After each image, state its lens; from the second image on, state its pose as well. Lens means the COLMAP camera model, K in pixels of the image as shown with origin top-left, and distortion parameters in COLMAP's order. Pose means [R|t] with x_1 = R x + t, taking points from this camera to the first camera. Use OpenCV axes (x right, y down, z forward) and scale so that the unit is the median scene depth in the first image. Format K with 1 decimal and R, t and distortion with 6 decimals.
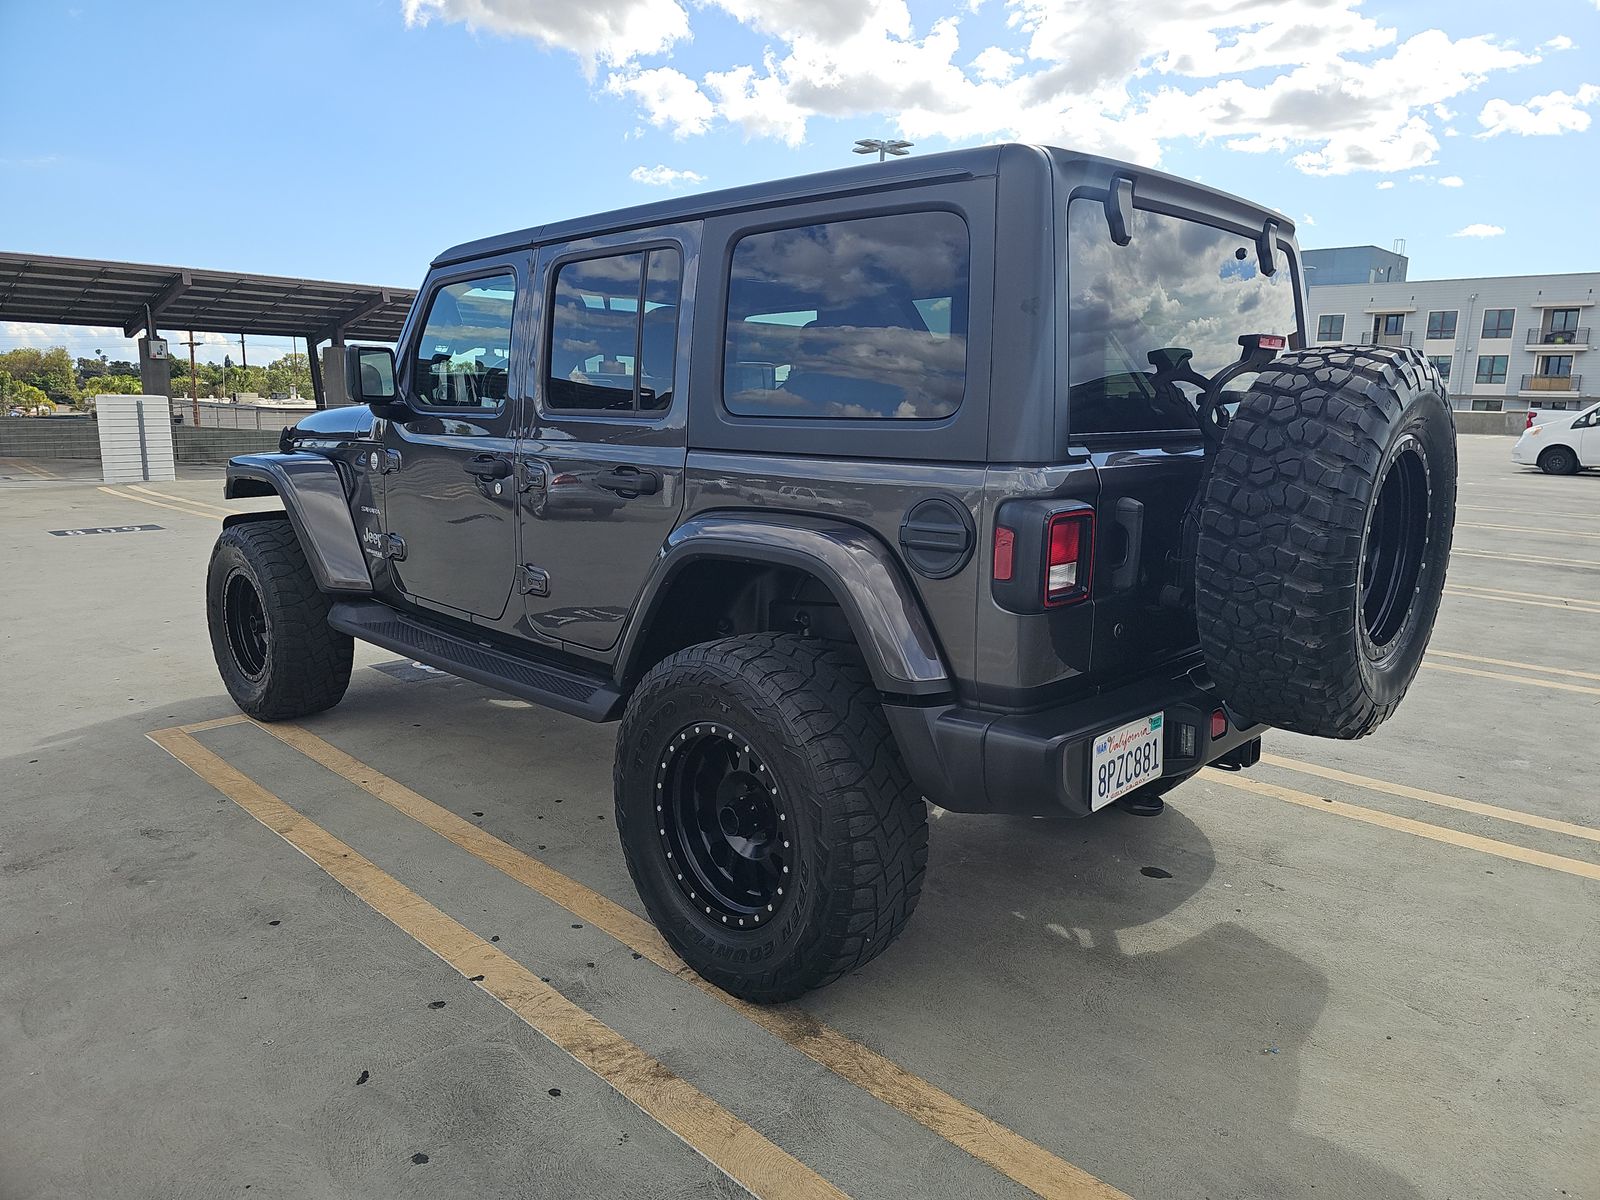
lens RADIAL K [[1040.7, 0, 820.1], [0, 1040.7, 607.0], [0, 0, 1]] dist [0.050228, -0.046870]
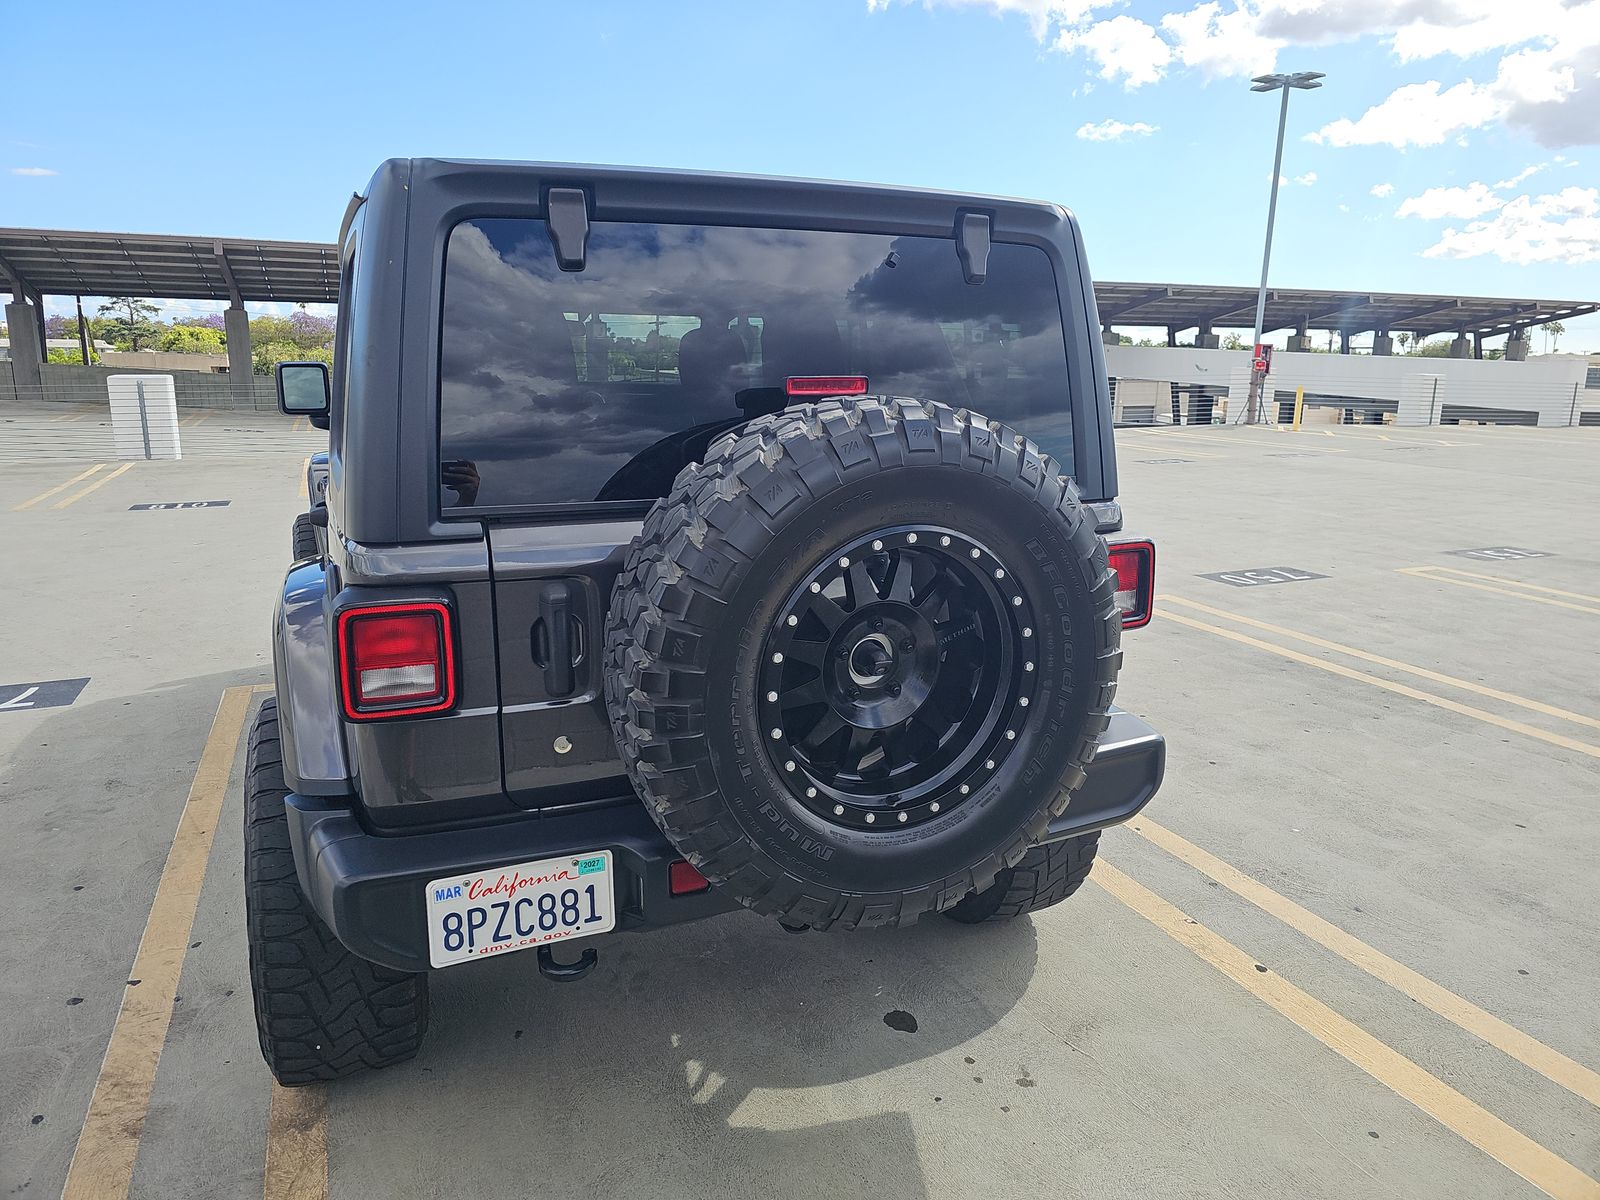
lens RADIAL K [[1042.0, 0, 800.0], [0, 1042.0, 600.0], [0, 0, 1]] dist [0.045659, -0.040778]
pose [[0.918155, 0.080220, -0.388016, 0.562165], [-0.070941, 0.996749, 0.038204, -0.098172], [0.389819, -0.007551, 0.920861, 0.244036]]
